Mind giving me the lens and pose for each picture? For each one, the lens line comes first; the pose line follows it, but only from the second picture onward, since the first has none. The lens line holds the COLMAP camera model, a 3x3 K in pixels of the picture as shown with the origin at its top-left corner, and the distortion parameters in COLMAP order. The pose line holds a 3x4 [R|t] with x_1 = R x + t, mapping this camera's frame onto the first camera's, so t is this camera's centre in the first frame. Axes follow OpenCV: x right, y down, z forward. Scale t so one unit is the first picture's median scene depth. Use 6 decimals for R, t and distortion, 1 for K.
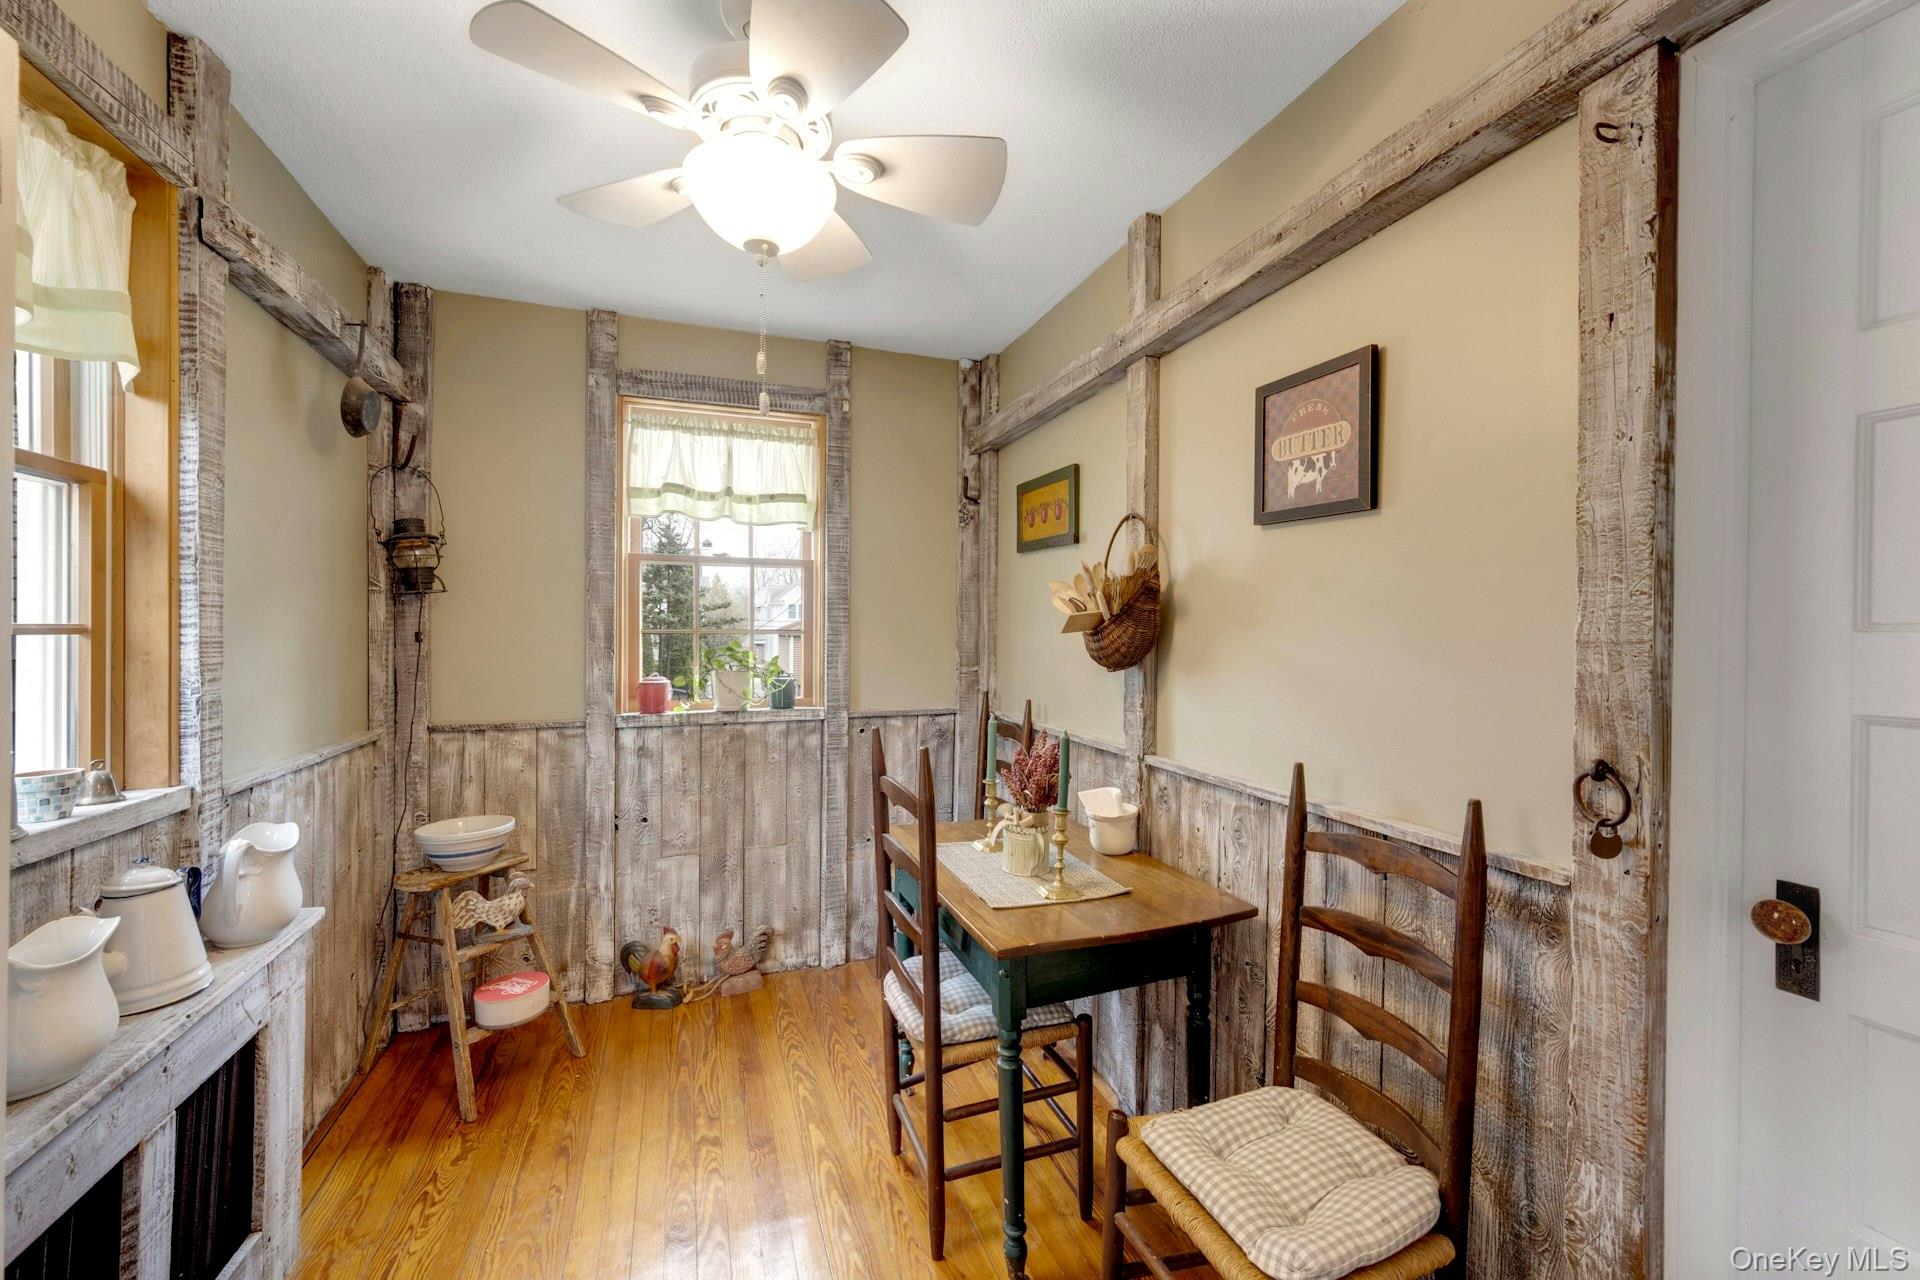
lens RADIAL K [[846.3, 0, 930.5], [0, 846.3, 638.1], [0, 0, 1]] dist [-0.001697, 0.000066]
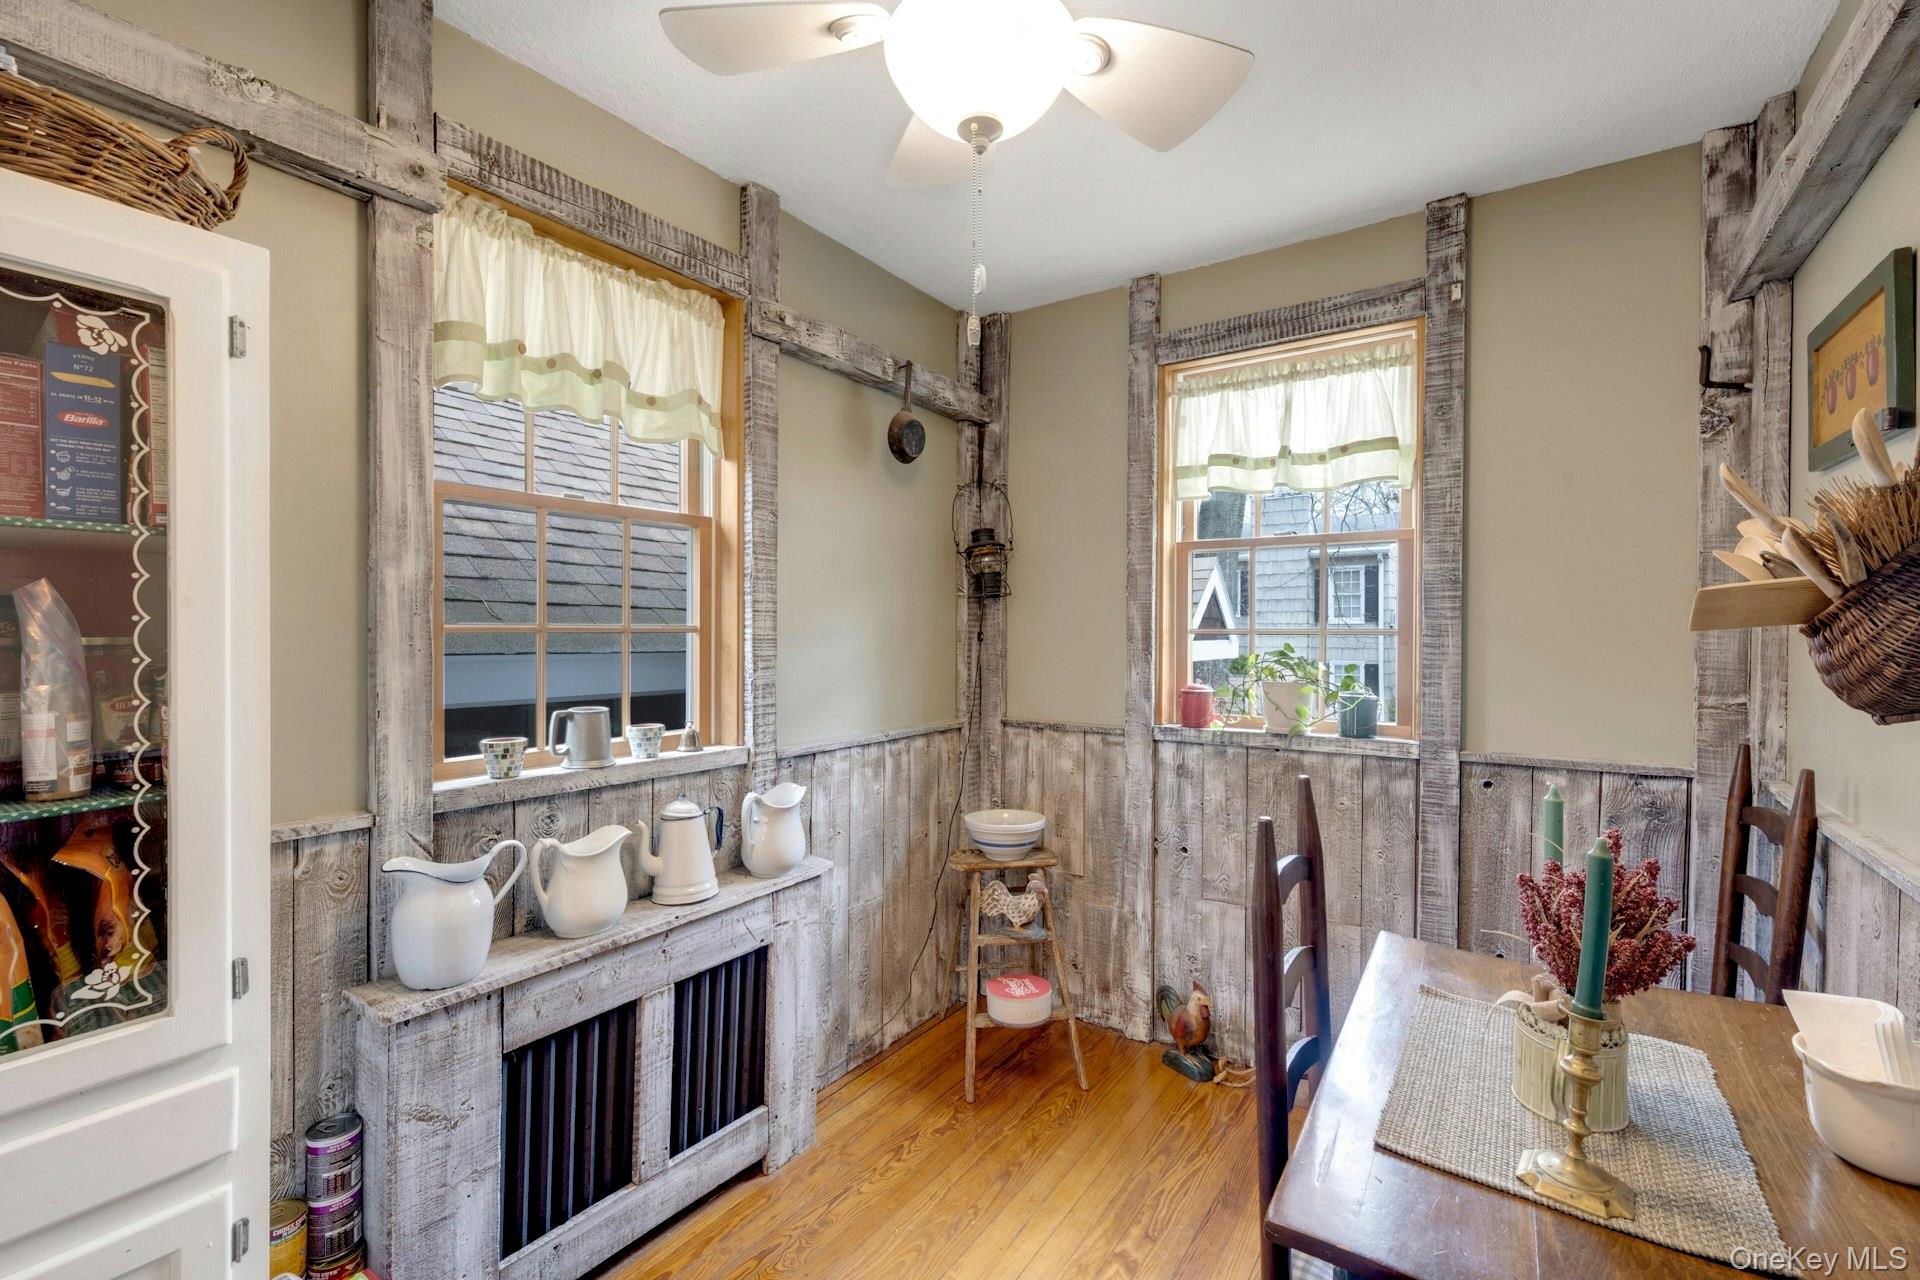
lens RADIAL K [[846.3, 0, 930.5], [0, 846.3, 638.1], [0, 0, 1]] dist [-0.001697, 0.000066]
pose [[0.552008, 0.003748, -0.833830, 0.244433], [-0.008070, 0.999967, -0.000848, 0.001645], [0.833800, 0.007197, 0.552020, 0.314181]]
